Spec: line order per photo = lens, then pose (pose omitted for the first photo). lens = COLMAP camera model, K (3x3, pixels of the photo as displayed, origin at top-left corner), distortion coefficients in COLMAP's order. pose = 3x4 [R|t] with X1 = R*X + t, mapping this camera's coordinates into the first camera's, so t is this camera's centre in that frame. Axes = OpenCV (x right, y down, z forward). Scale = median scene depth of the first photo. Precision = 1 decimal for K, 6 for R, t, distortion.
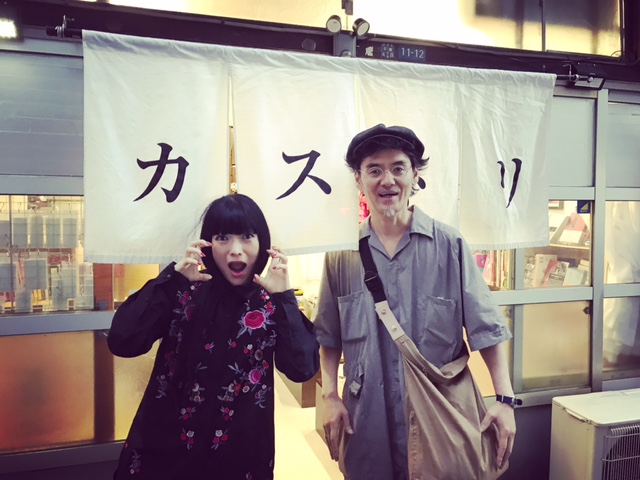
lens RADIAL K [[555.8, 0, 320.0], [0, 555.8, 240.0], [0, 0, 1]] dist [0.000912, -0.003641]
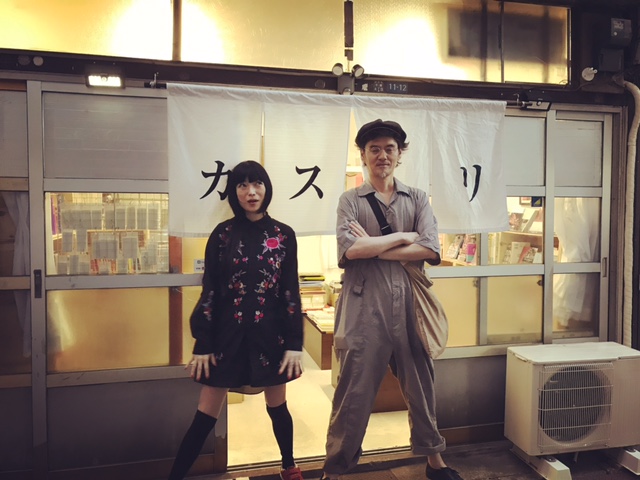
lens RADIAL K [[555.8, 0, 320.0], [0, 555.8, 240.0], [0, 0, 1]] dist [0.000912, -0.003641]
pose [[0.998318, 0.001514, -0.057950, 0.055938], [-0.001691, 0.999994, -0.003009, 0.037605], [0.057945, 0.003102, 0.998315, -0.349414]]
